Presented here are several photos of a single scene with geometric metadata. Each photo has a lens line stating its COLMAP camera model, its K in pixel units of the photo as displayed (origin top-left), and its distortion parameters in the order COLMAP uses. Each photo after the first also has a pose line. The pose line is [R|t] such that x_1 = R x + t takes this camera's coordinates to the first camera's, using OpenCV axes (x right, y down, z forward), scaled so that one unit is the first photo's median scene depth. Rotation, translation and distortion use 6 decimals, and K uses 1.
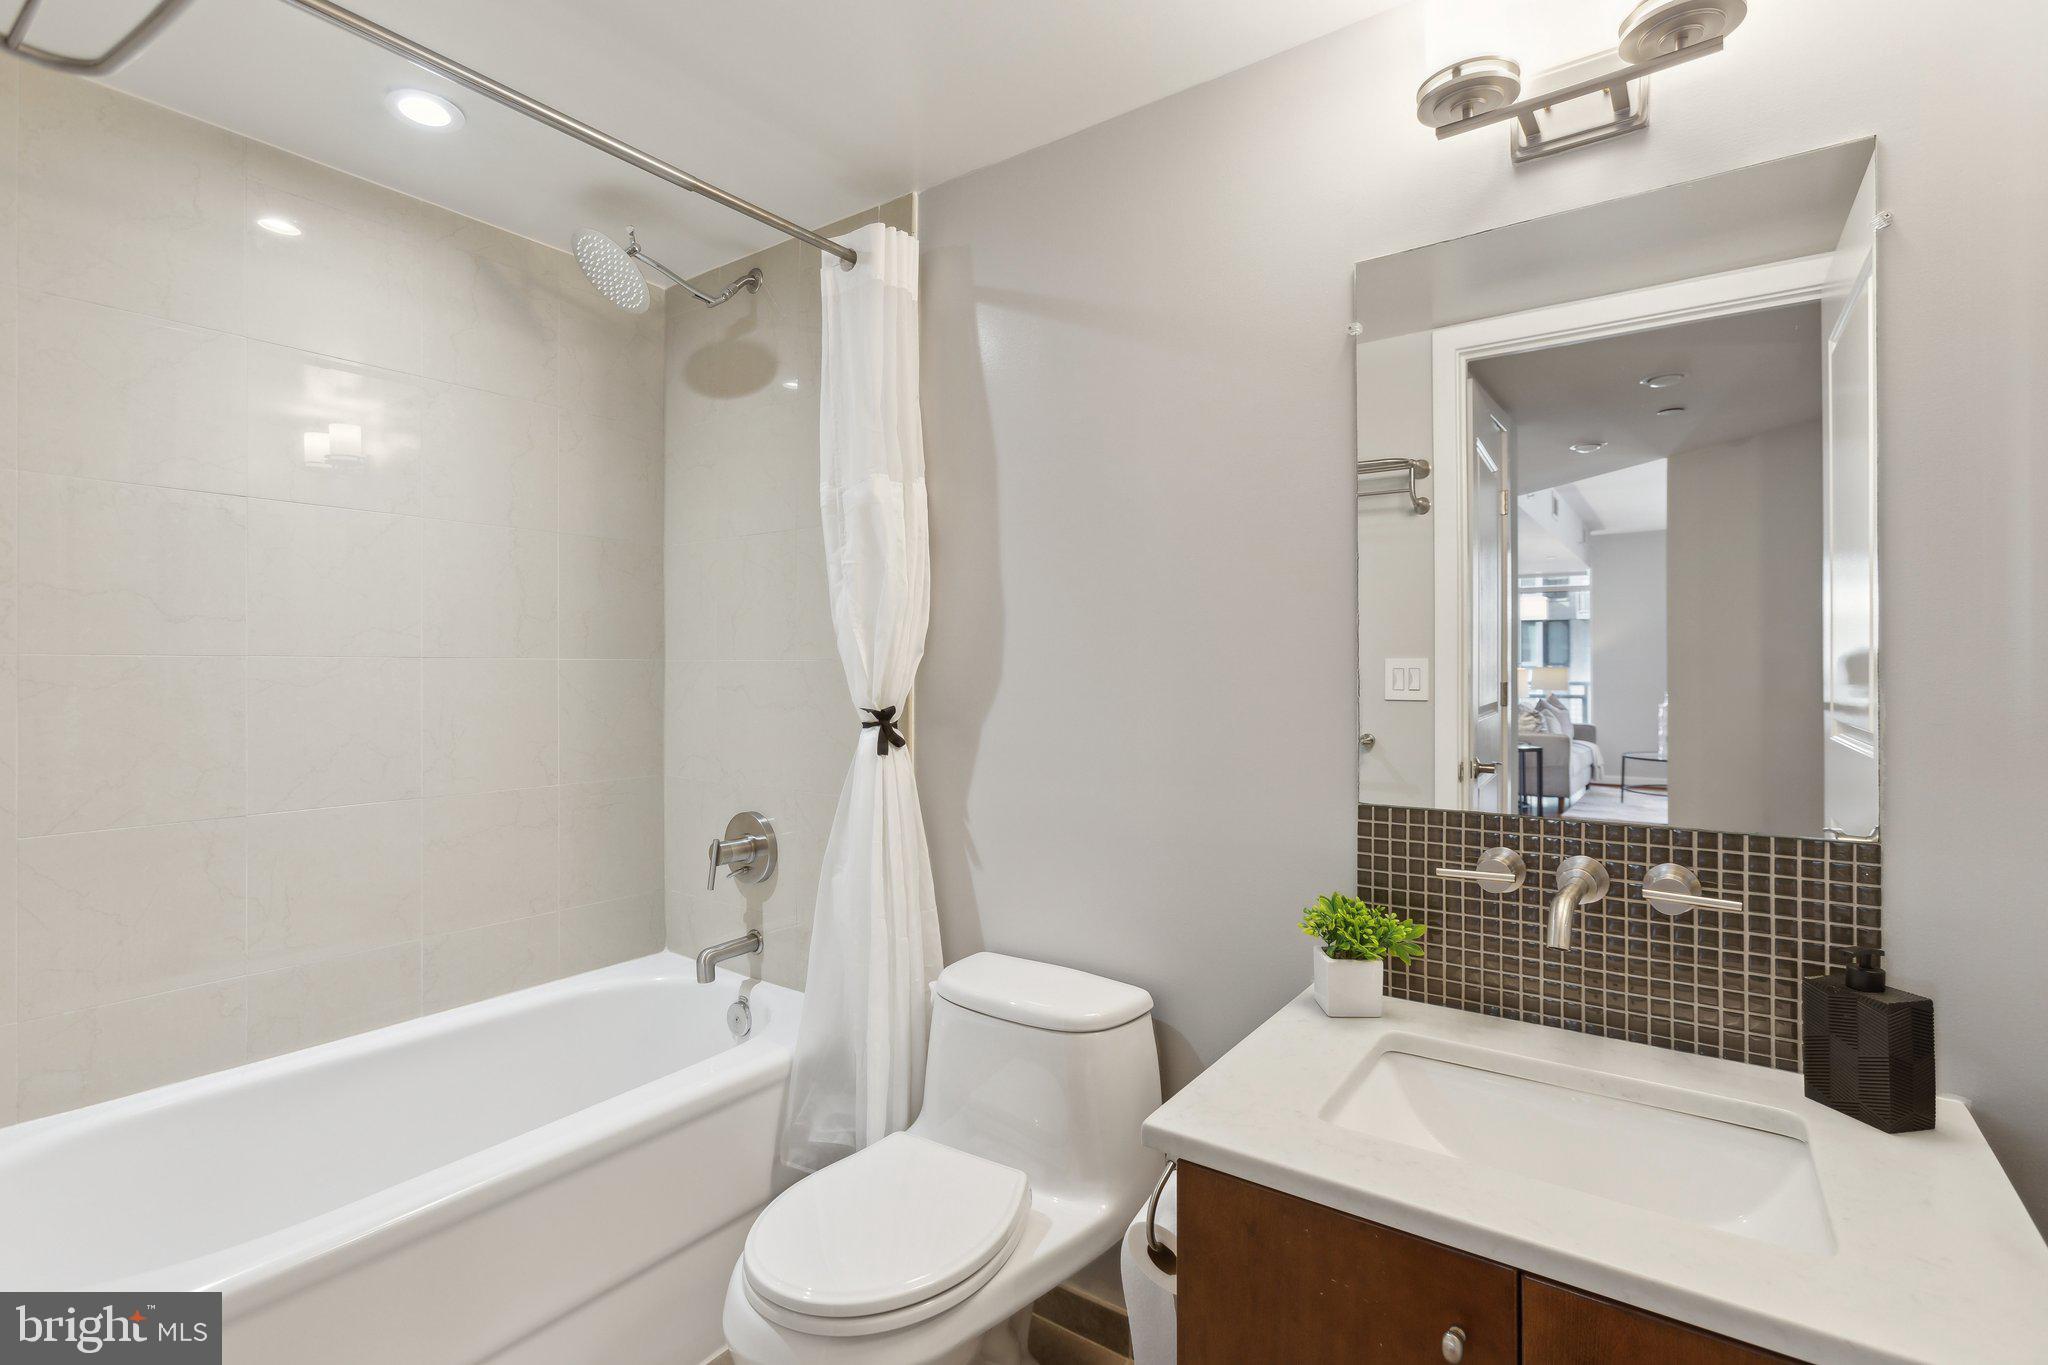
lens RADIAL K [[953.0, 0, 1018.0], [0, 953.0, 665.5], [0, 0, 1]] dist [-0.013088, -0.000250]
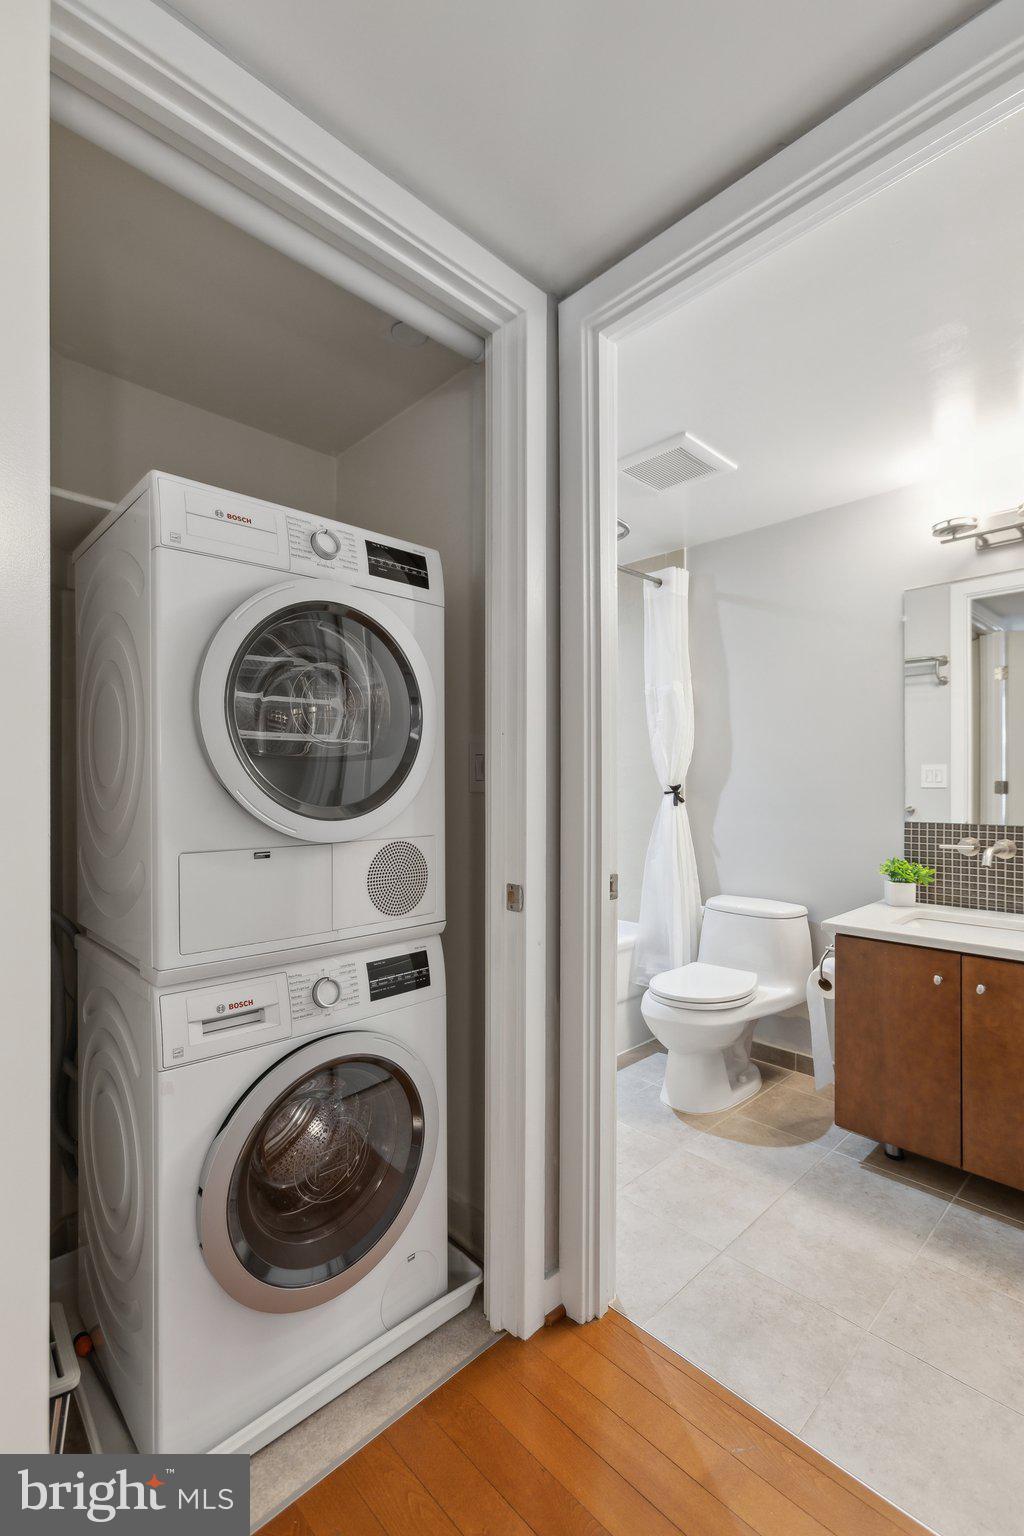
lens RADIAL K [[693.0, 0, 517.2], [0, 693.0, 784.3], [0, 0, 1]] dist [0.003119, 0.001531]
pose [[0.986209, 0.000716, -0.165503, -0.262090], [0.000335, 0.999980, 0.006324, 0.035862], [0.165504, -0.006292, 0.986189, -0.733879]]
